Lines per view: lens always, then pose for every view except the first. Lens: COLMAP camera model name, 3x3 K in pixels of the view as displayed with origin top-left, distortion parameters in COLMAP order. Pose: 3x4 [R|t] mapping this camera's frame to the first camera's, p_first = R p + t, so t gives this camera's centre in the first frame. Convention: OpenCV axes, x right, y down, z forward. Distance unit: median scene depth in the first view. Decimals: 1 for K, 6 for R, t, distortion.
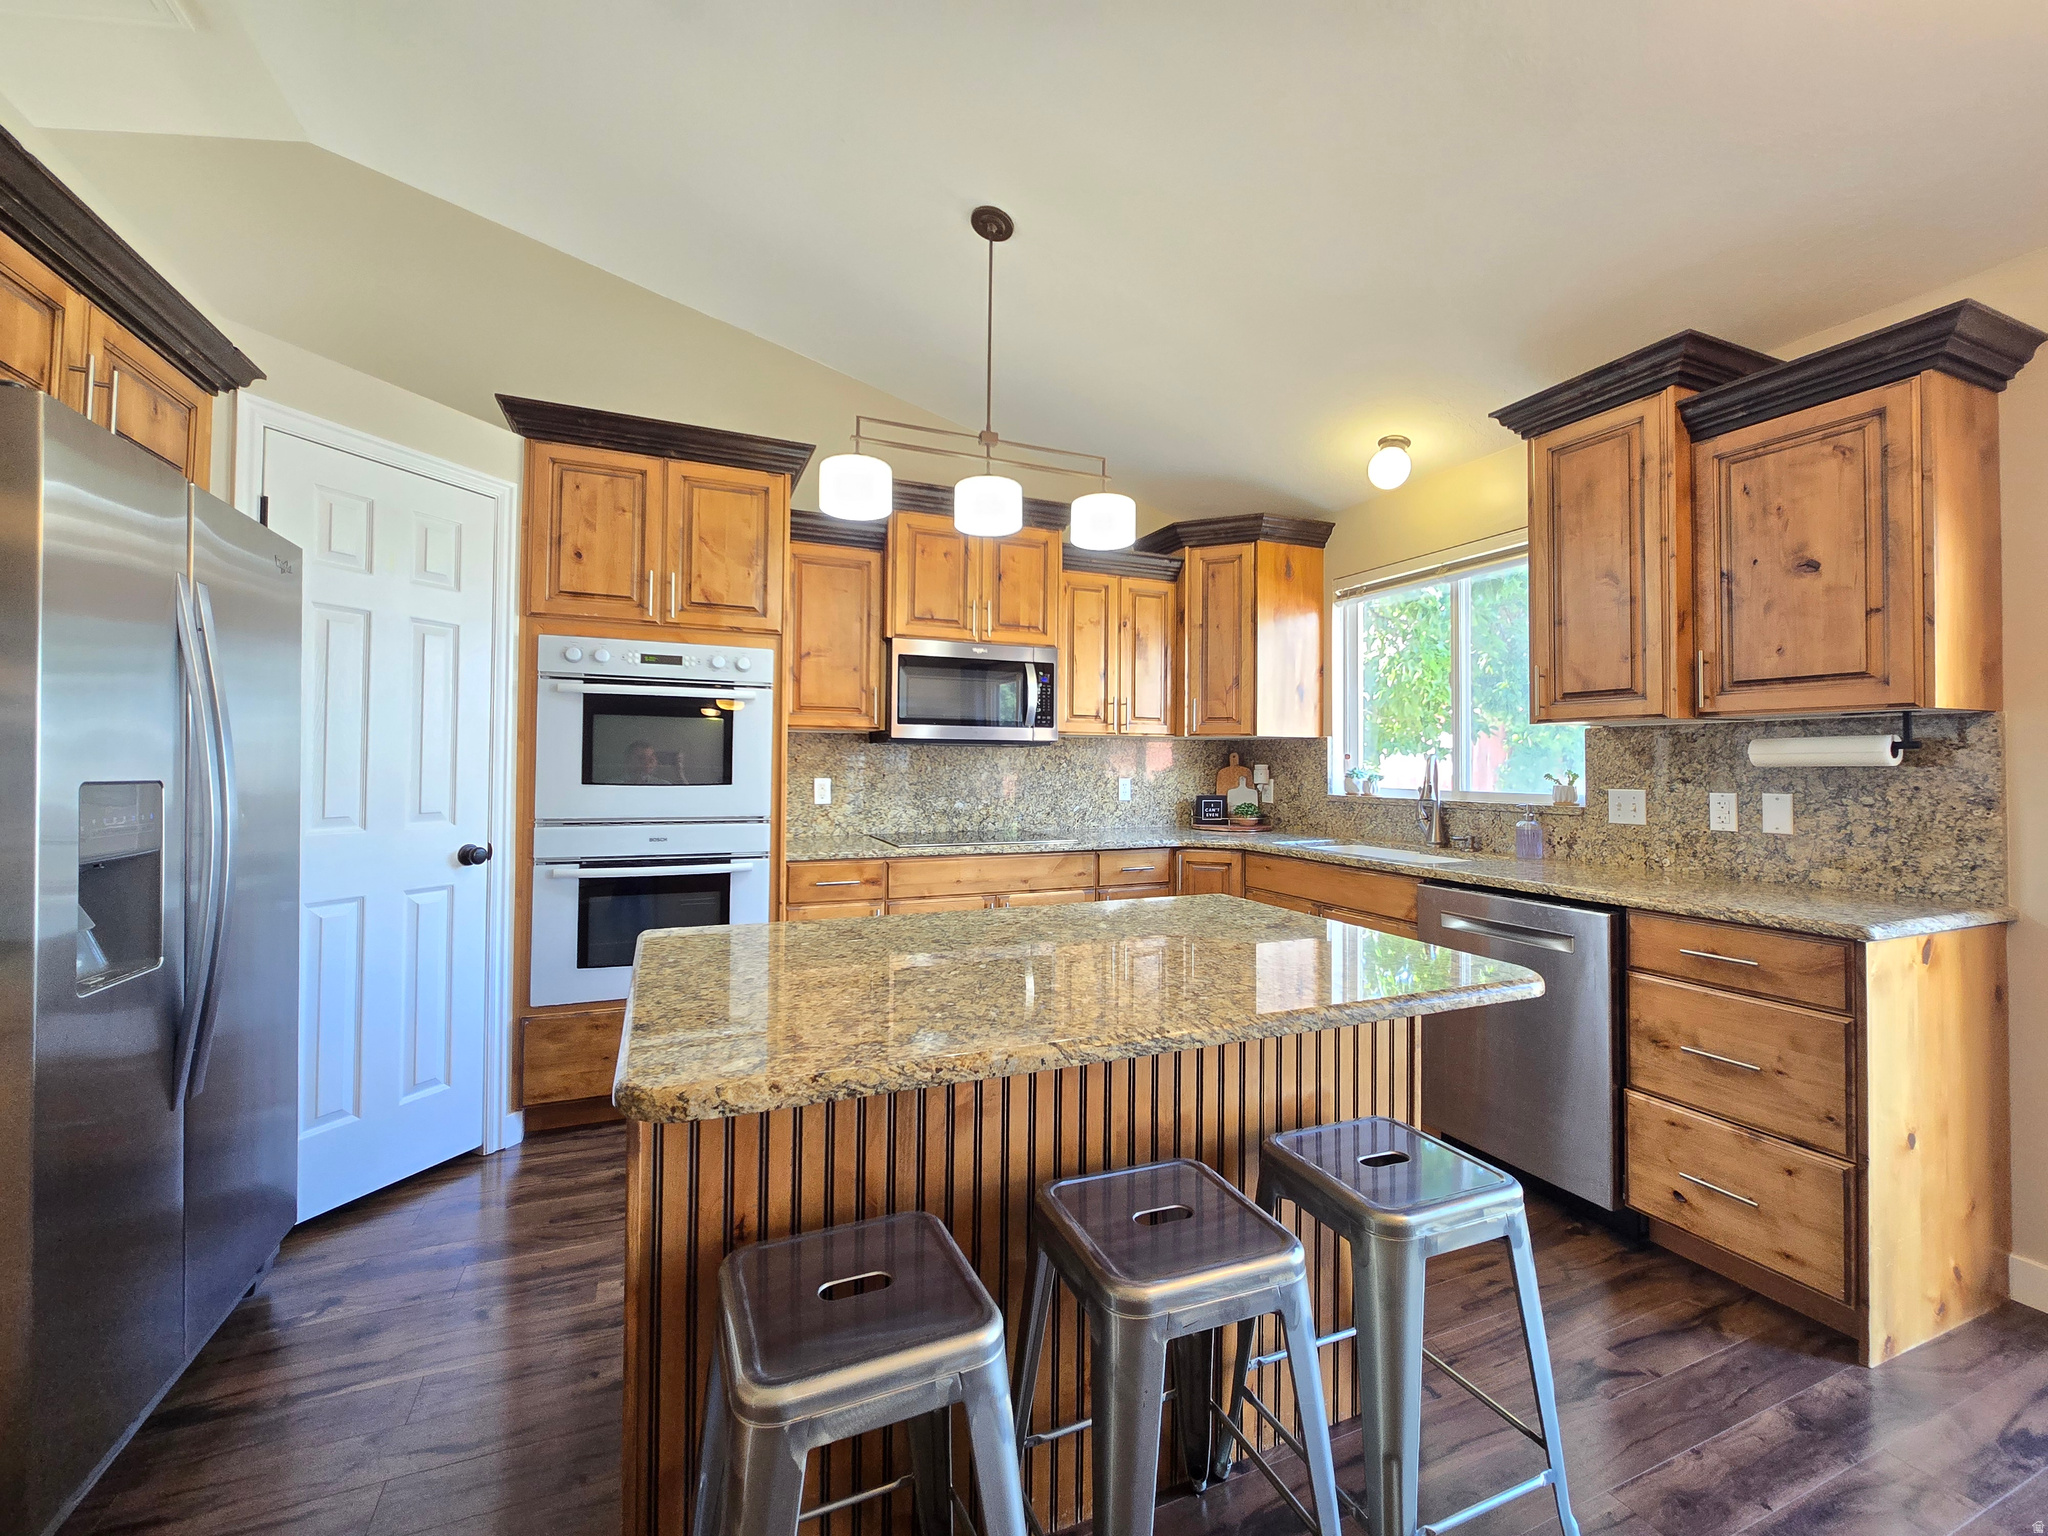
lens RADIAL K [[830.0, 0, 1022.7], [0, 830.0, 758.1], [0, 0, 1]] dist [-0.003398, -0.000319]
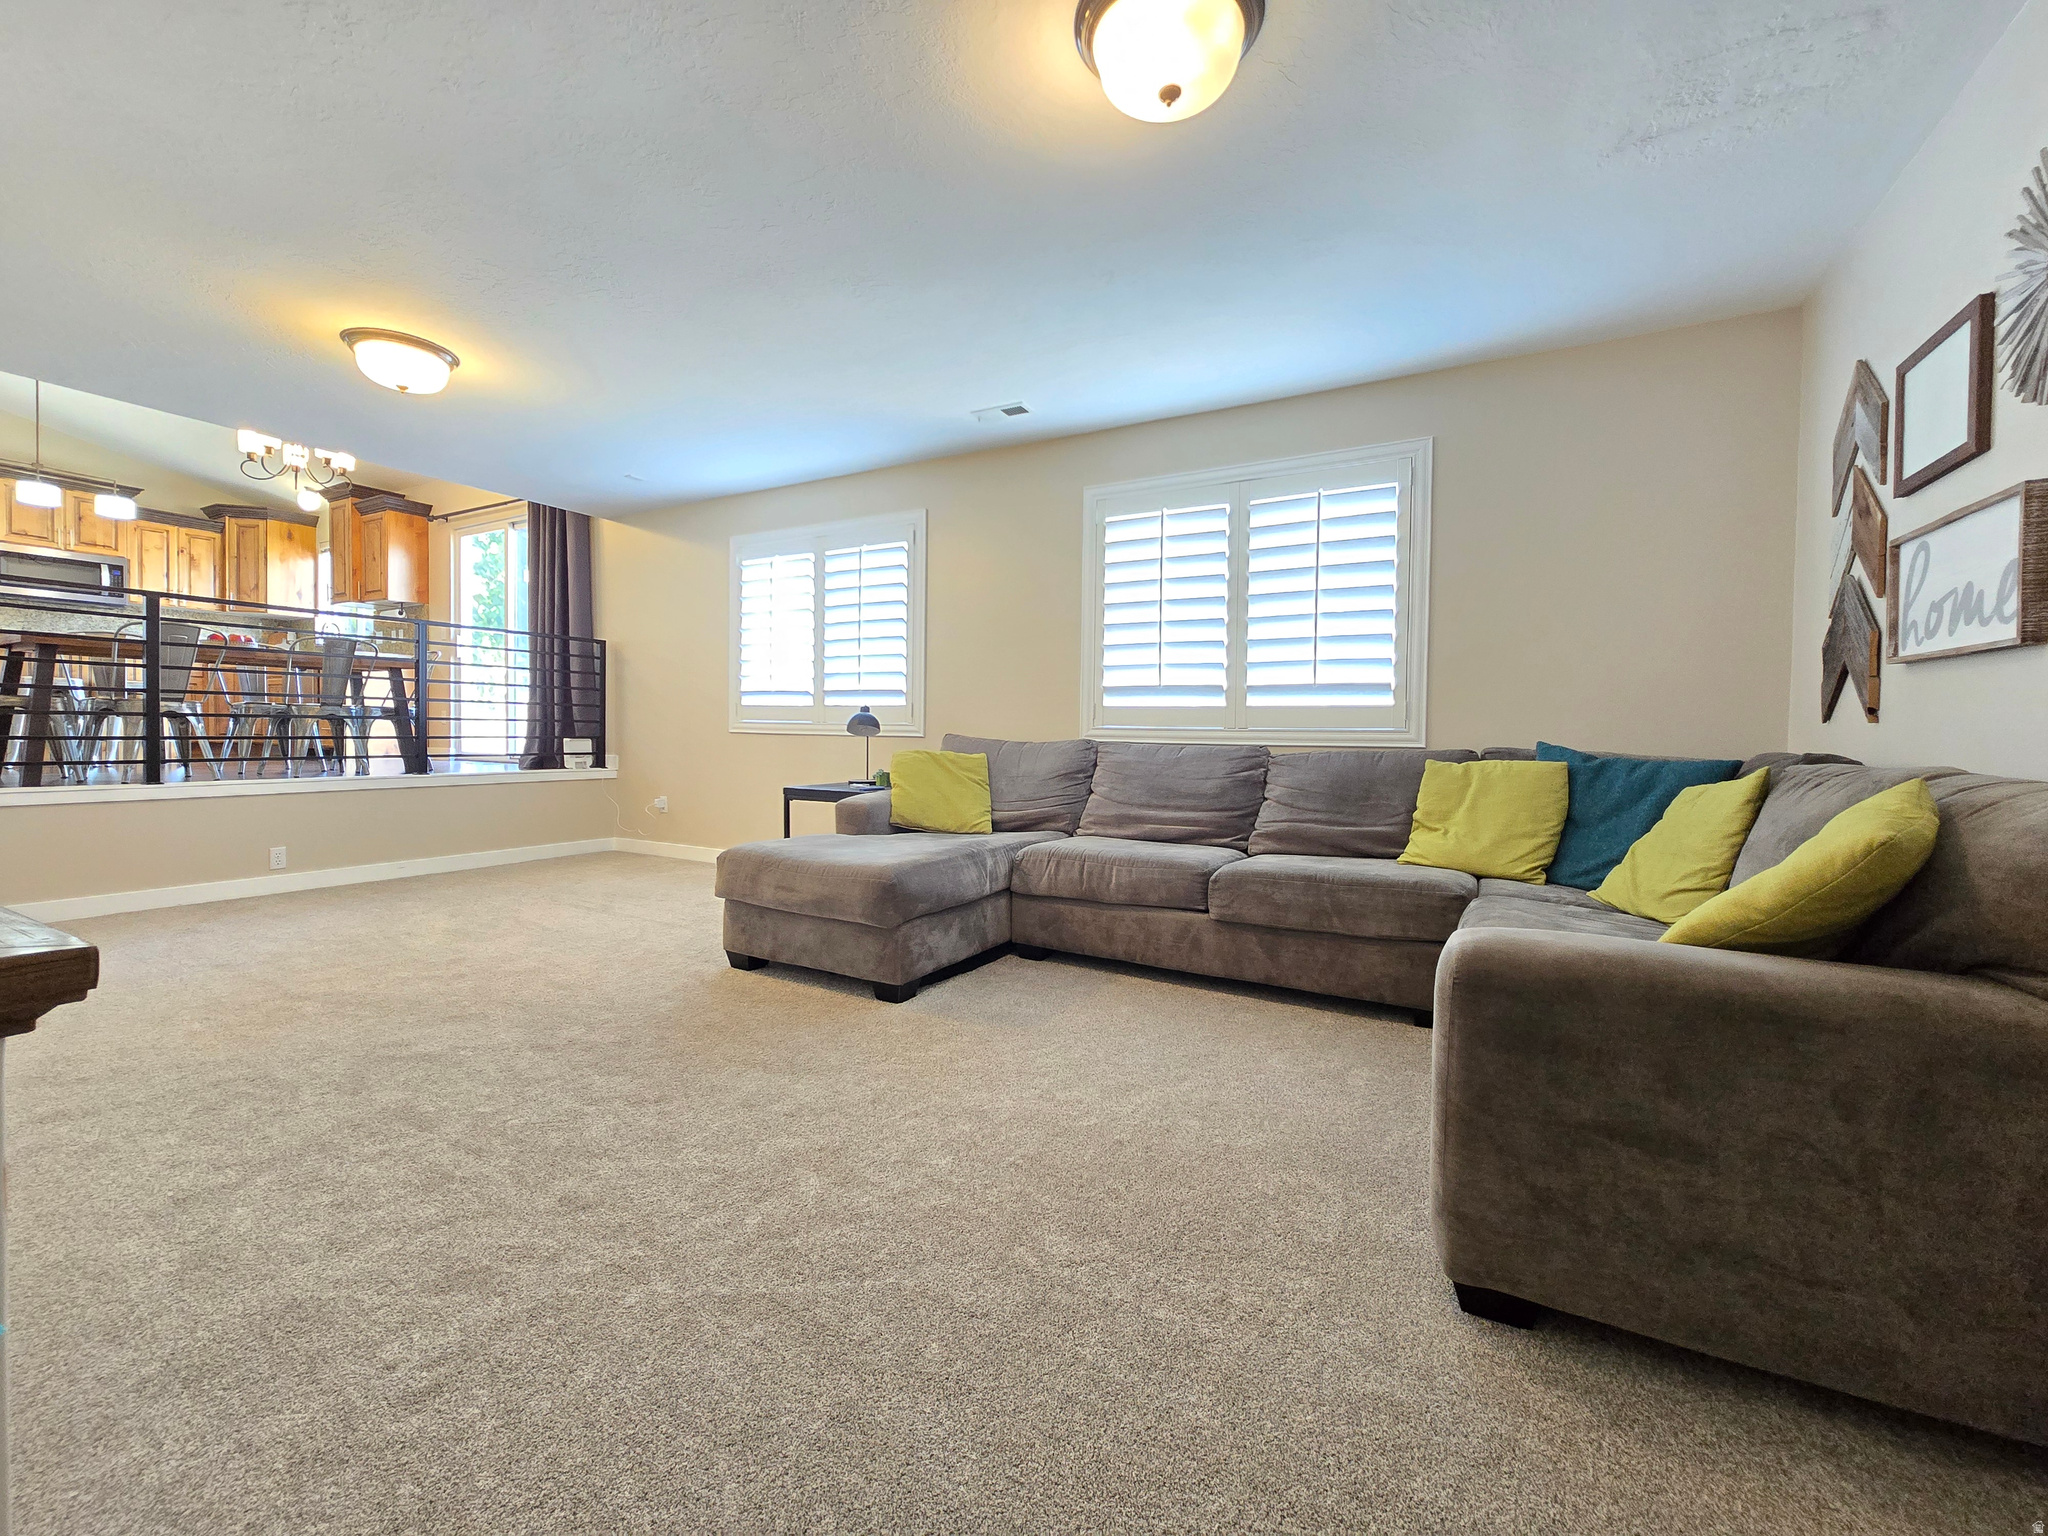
lens RADIAL K [[830.0, 0, 1031.6], [0, 830.0, 758.5], [0, 0, 1]] dist [-0.003398, -0.000319]
pose [[0.785722, -0.015115, 0.618395, 0.489621], [-0.011651, 0.999162, 0.039226, 0.233815], [-0.618470, -0.038026, 0.784888, -1.831890]]
